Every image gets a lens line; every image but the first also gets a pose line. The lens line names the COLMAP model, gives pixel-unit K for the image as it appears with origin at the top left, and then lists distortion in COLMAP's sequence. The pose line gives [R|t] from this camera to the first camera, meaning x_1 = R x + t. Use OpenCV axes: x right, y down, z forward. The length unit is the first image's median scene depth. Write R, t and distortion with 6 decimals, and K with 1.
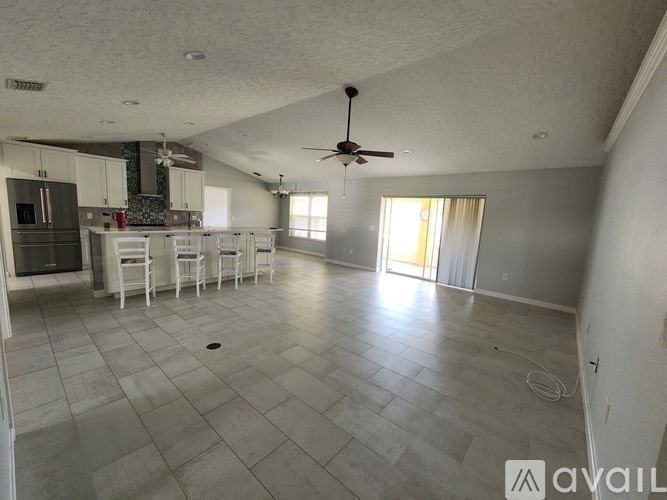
lens RADIAL K [[274.6, 0, 333.5], [0, 274.6, 250.0], [0, 0, 1]] dist [-0.002352, -0.000003]
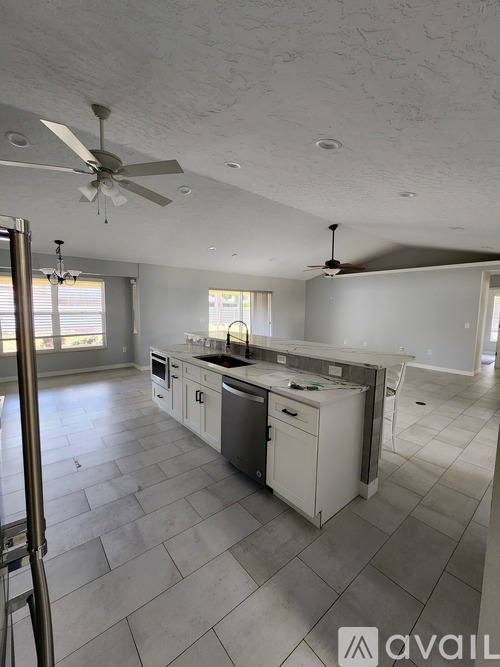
lens RADIAL K [[274.6, 0, 239.3], [0, 274.6, 335.8], [0, 0, 1]] dist [-0.002352, -0.000003]
pose [[0.189814, -0.162358, 0.968303, -0.827576], [0.122800, 0.982414, 0.140652, -0.146680], [-0.974110, 0.092210, 0.206414, 0.658839]]
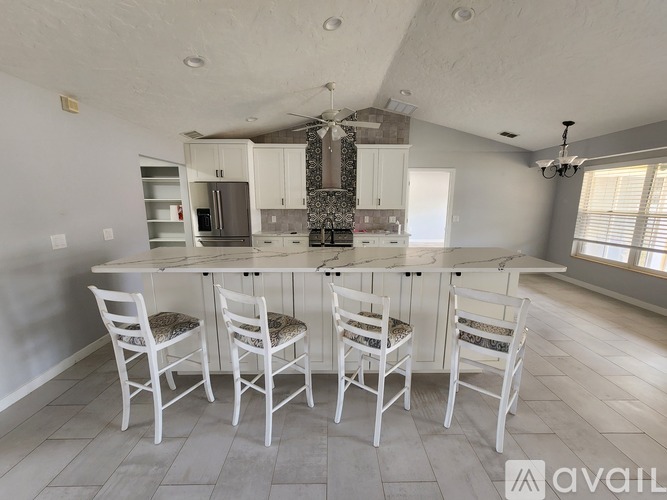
lens RADIAL K [[274.6, 0, 333.5], [0, 274.6, 250.0], [0, 0, 1]] dist [-0.002352, -0.000003]
pose [[0.656659, 0.088859, -0.748935, -0.106181], [-0.069598, 0.995937, 0.057142, -0.079999], [0.750970, 0.014602, 0.660175, 0.505998]]
